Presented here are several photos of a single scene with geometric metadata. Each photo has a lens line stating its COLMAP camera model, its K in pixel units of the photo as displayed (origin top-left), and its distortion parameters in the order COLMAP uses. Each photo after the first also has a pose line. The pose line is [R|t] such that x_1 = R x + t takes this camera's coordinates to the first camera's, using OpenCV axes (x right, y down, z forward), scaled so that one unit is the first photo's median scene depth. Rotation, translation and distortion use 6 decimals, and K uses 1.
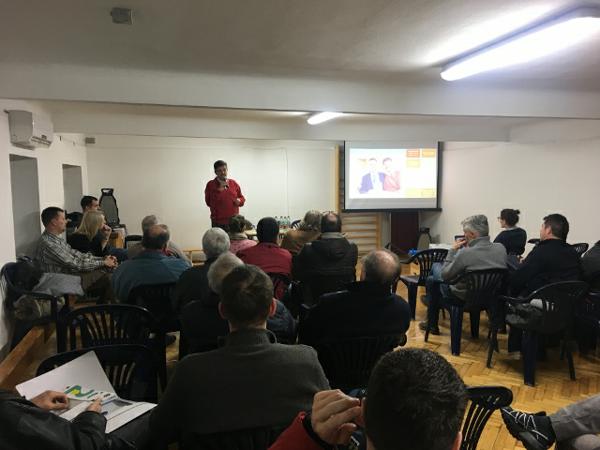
lens RADIAL K [[511.3, 0, 299.1], [0, 511.3, 225.6], [0, 0, 1]] dist [0.054223, -0.051579]
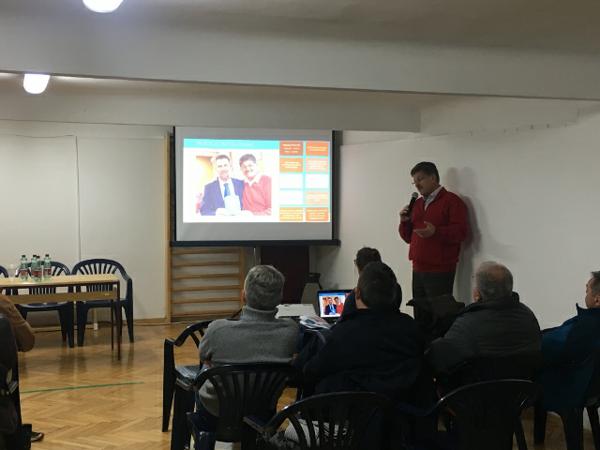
lens RADIAL K [[811.9, 0, 302.7], [0, 811.9, 225.9], [0, 0, 1]] dist [0.042197, 0.000000]
pose [[0.996735, 0.006256, 0.080505, 0.248049], [-0.002940, 0.999145, -0.041240, -0.017978], [-0.080694, 0.040868, 0.995901, 0.091805]]
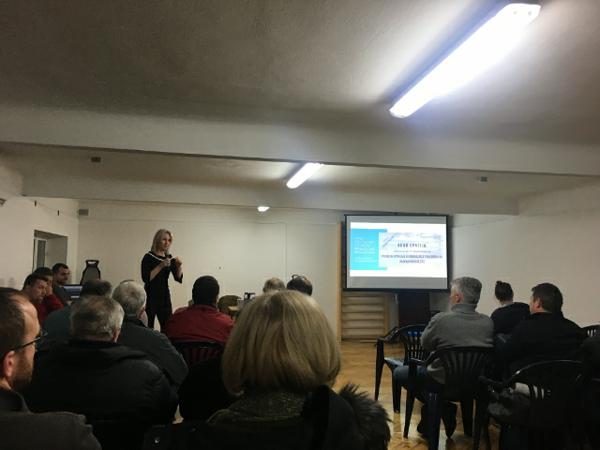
lens RADIAL K [[511.3, 0, 299.8], [0, 511.3, 225.4], [0, 0, 1]] dist [0.054223, -0.051579]
pose [[0.997501, 0.010063, -0.069938, 0.106676], [-0.022129, 0.984504, -0.173958, 0.030644], [0.067103, 0.175071, 0.982266, 0.096336]]
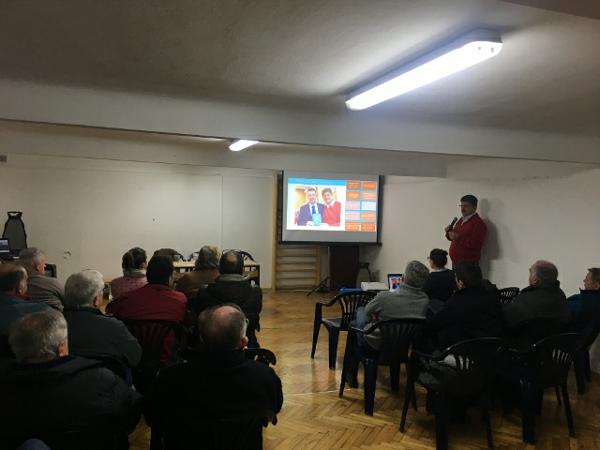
lens RADIAL K [[511.3, 0, 301.4], [0, 511.3, 226.1], [0, 0, 1]] dist [0.054223, -0.051579]
pose [[0.996416, 0.030785, 0.078782, 0.077872], [-0.026818, 0.998342, -0.050933, -0.019054], [-0.080219, 0.048638, 0.995590, 0.076125]]
